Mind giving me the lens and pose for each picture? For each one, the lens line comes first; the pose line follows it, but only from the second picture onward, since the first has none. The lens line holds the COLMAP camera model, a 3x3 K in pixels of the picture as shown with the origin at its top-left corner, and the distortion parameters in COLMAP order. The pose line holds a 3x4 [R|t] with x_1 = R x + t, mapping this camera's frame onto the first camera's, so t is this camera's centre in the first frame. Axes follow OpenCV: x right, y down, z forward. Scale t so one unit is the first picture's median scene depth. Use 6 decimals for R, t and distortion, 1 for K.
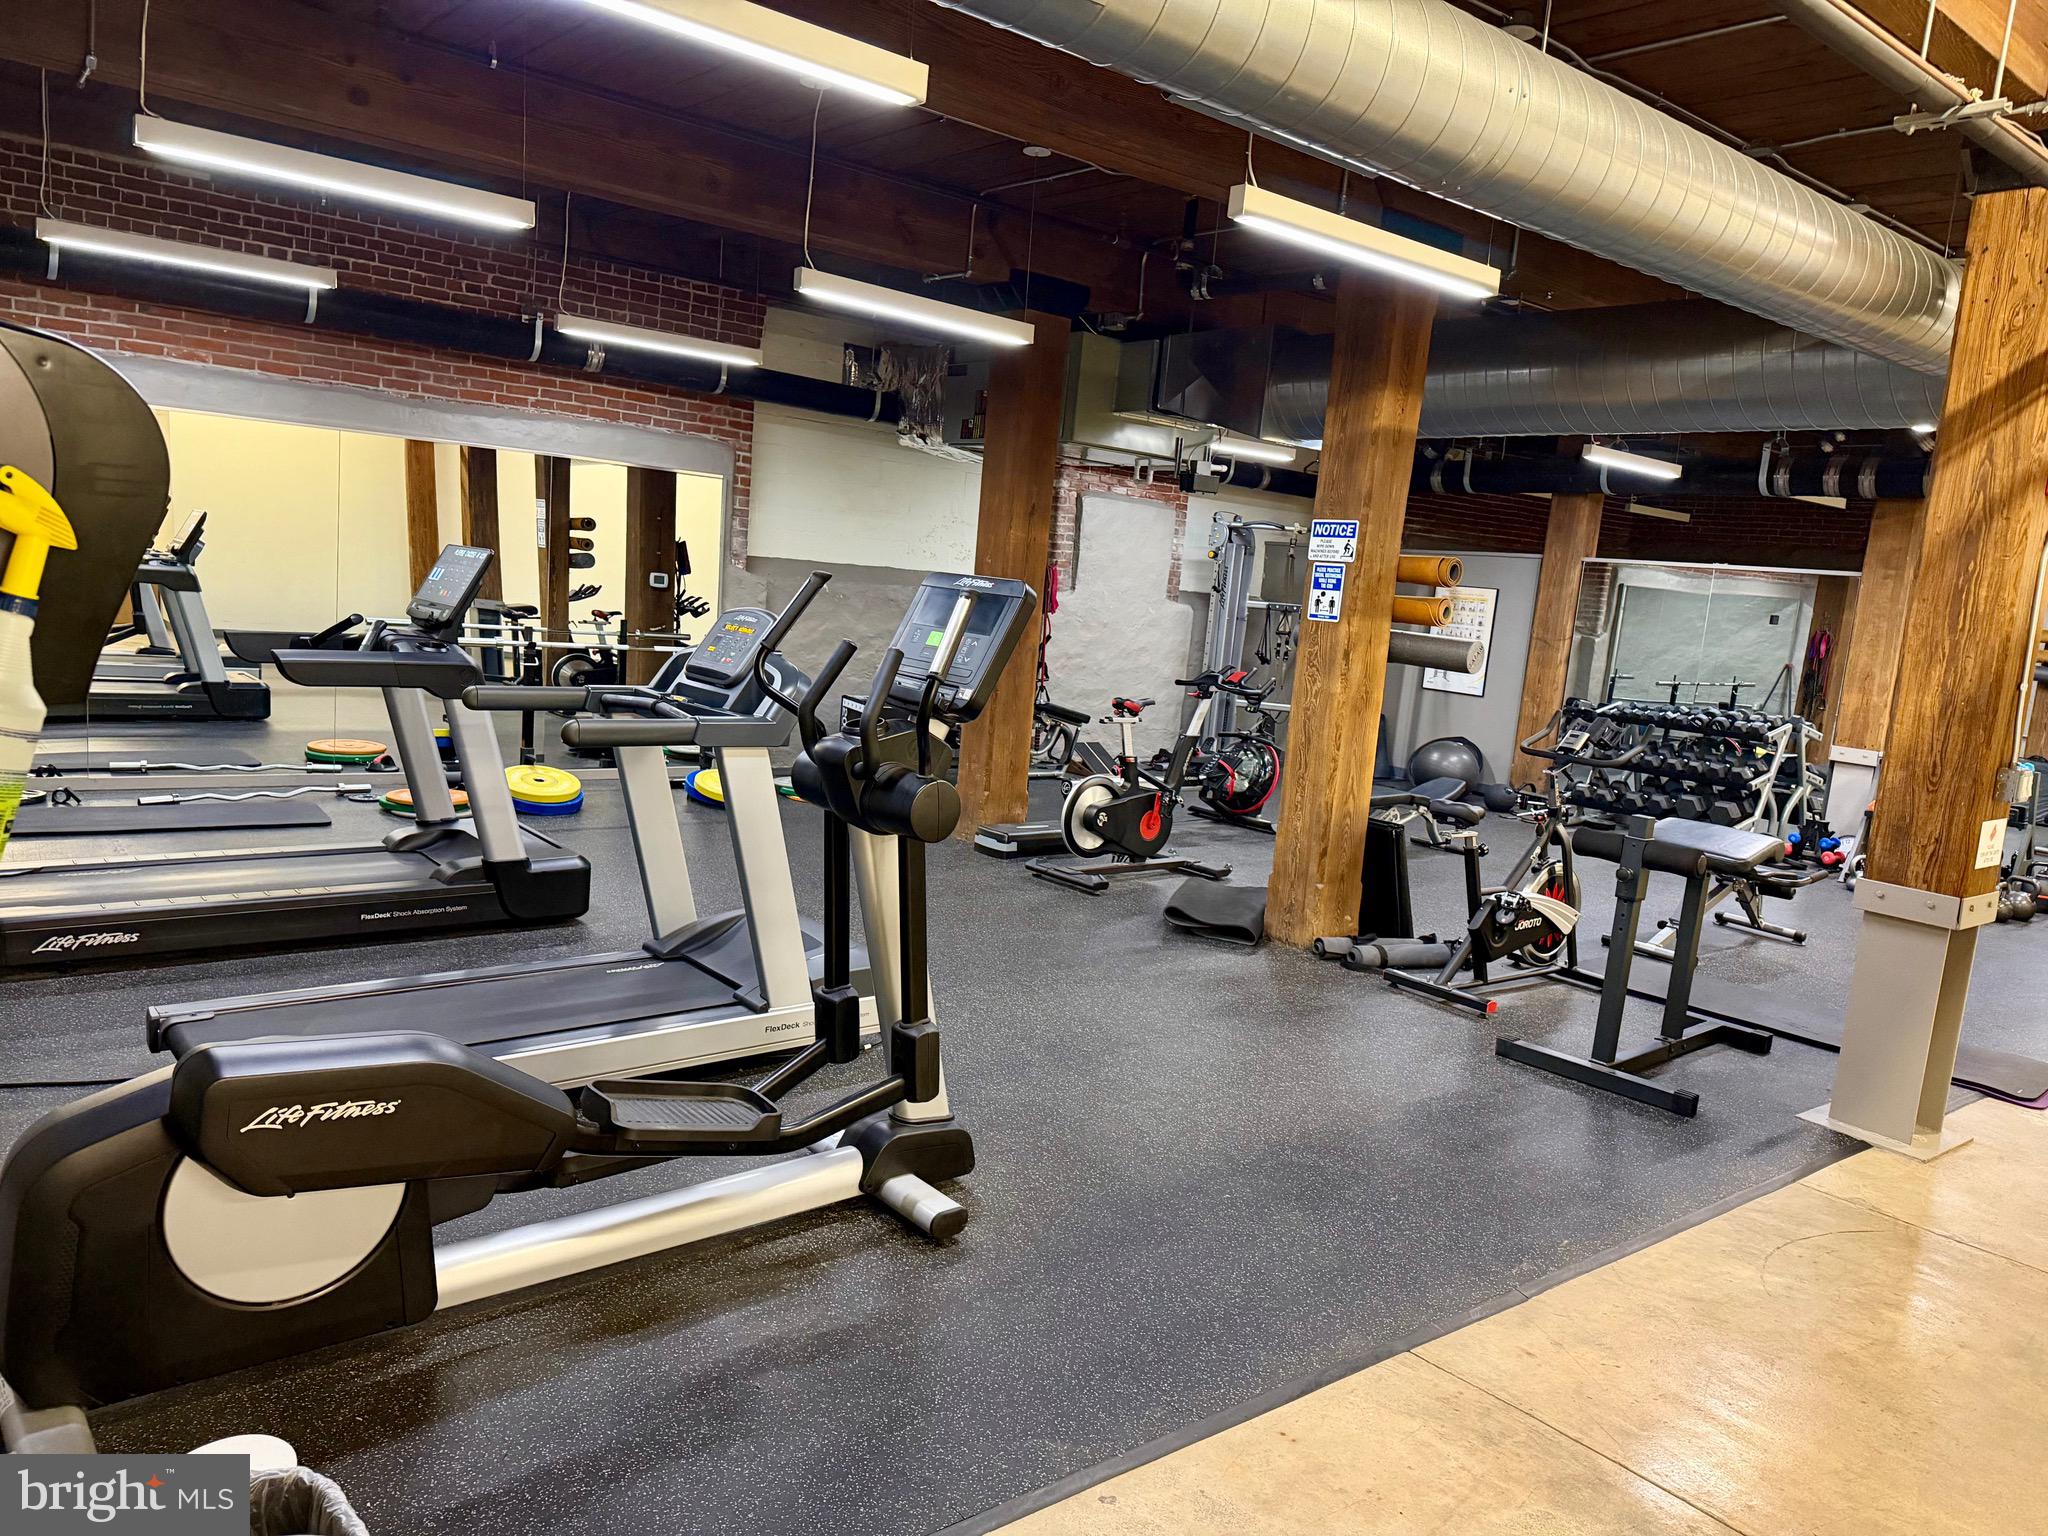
lens RADIAL K [[1468.1, 0, 1031.4], [0, 1468.1, 782.8], [0, 0, 1]] dist [0.045542, -0.054207]
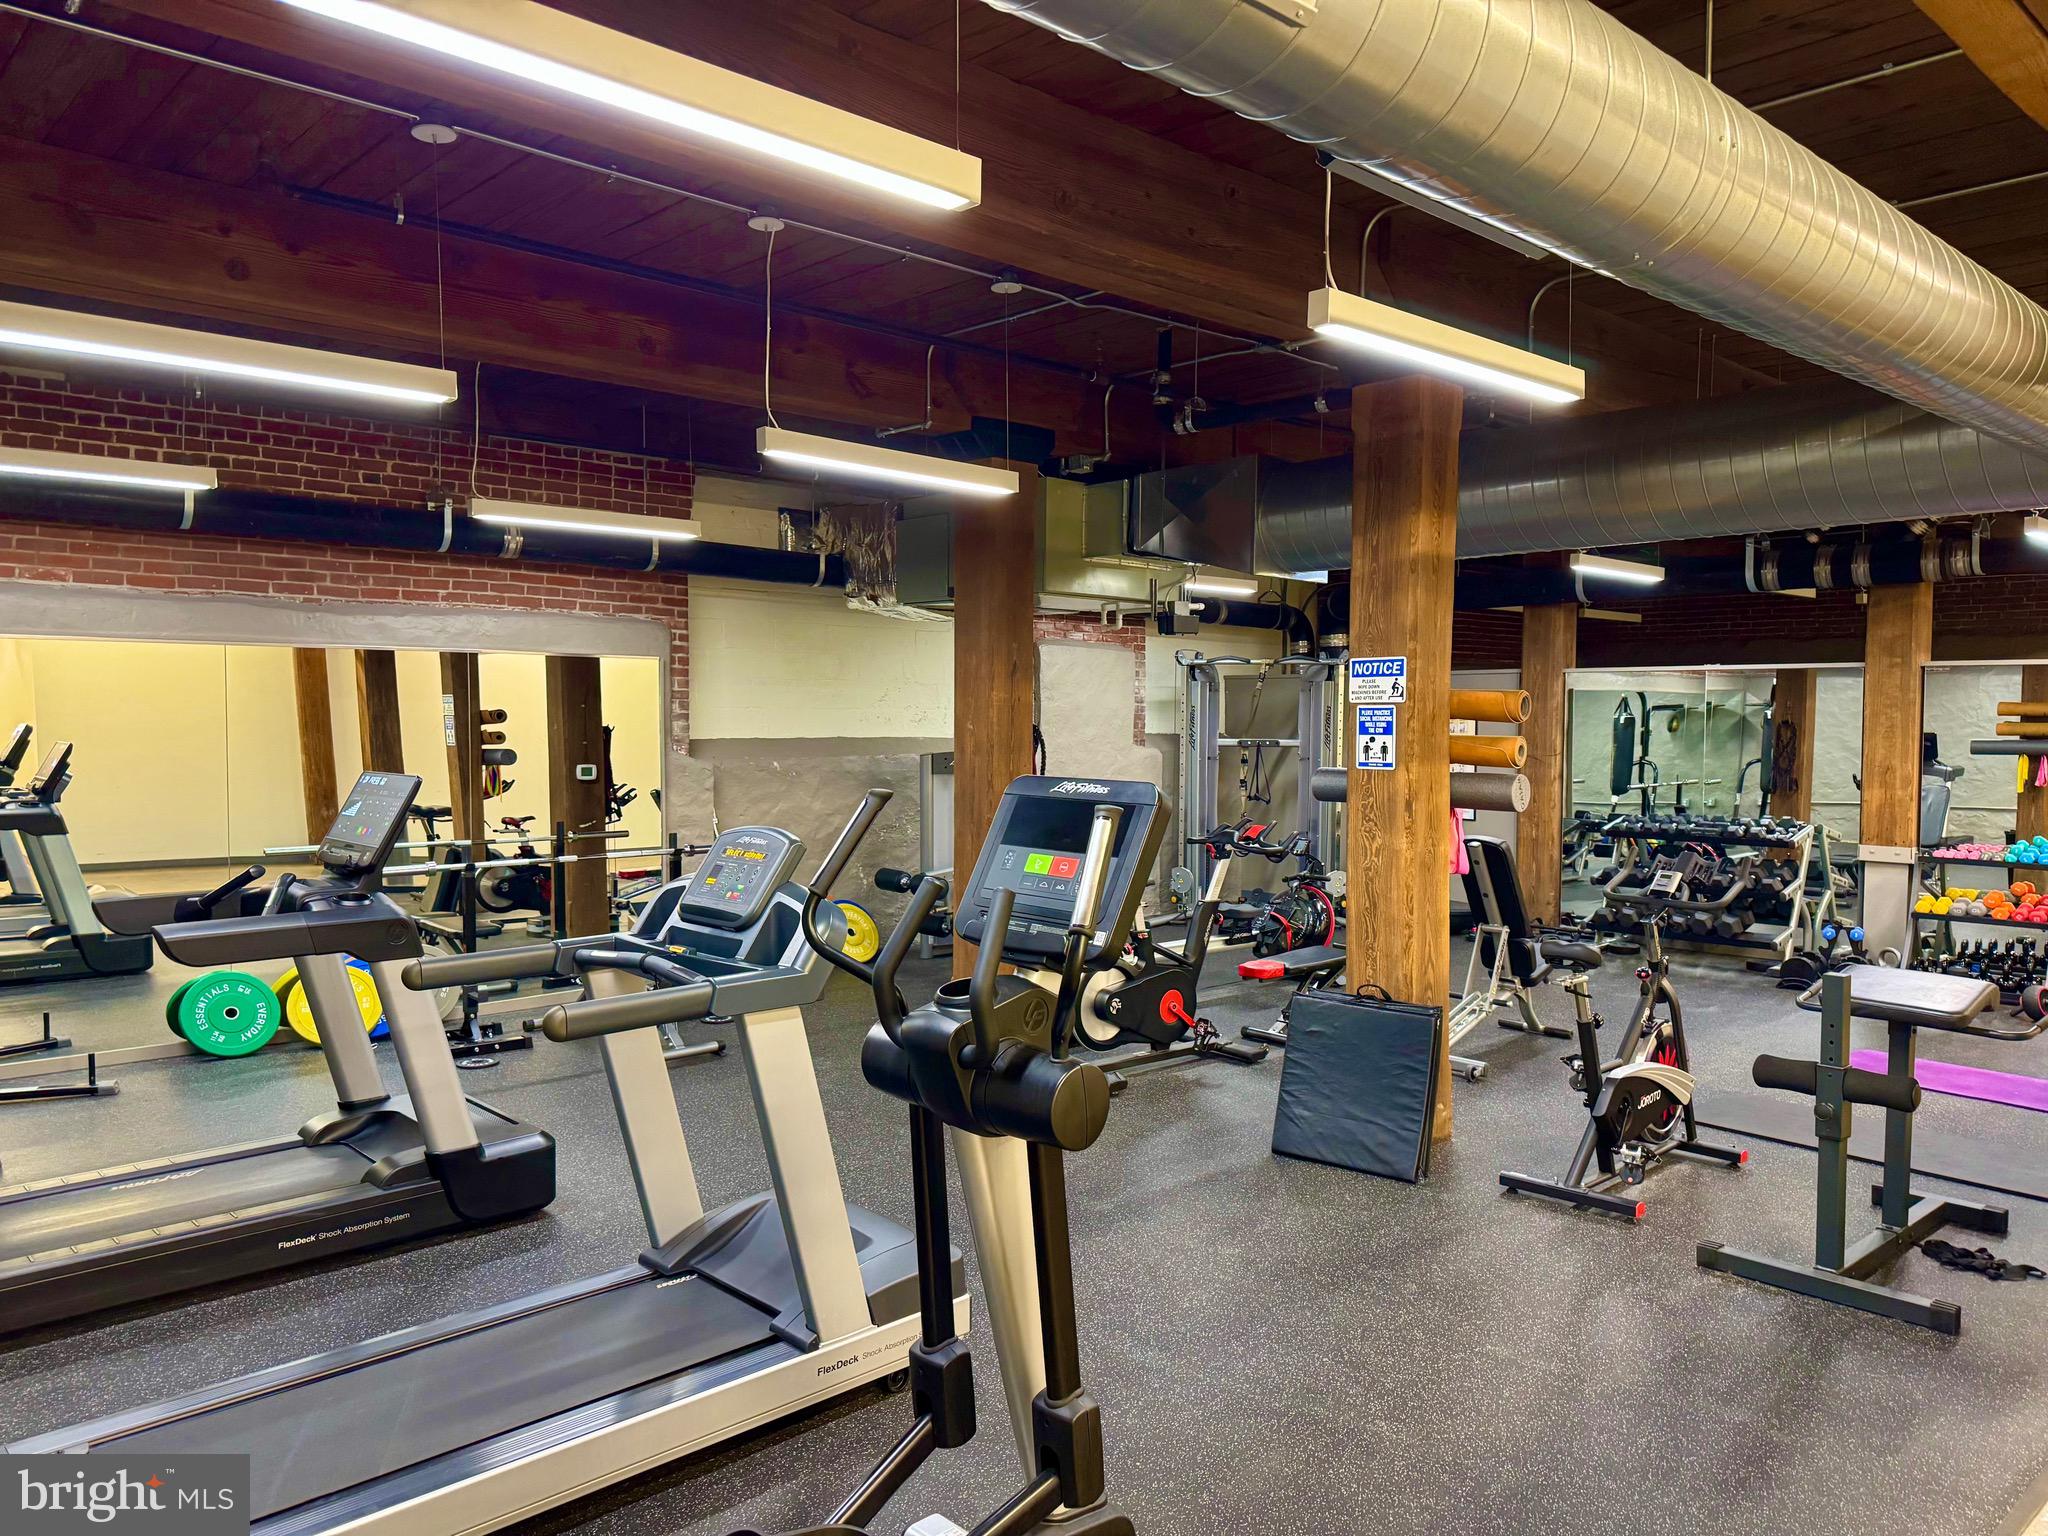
lens RADIAL K [[1467.7, 0, 1032.1], [0, 1467.7, 766.0], [0, 0, 1]] dist [0.038847, -0.037023]
pose [[0.994287, -0.084250, 0.065536, -0.062534], [0.090640, 0.990691, -0.101565, -0.039255], [-0.056369, 0.106924, 0.992668, 0.123882]]
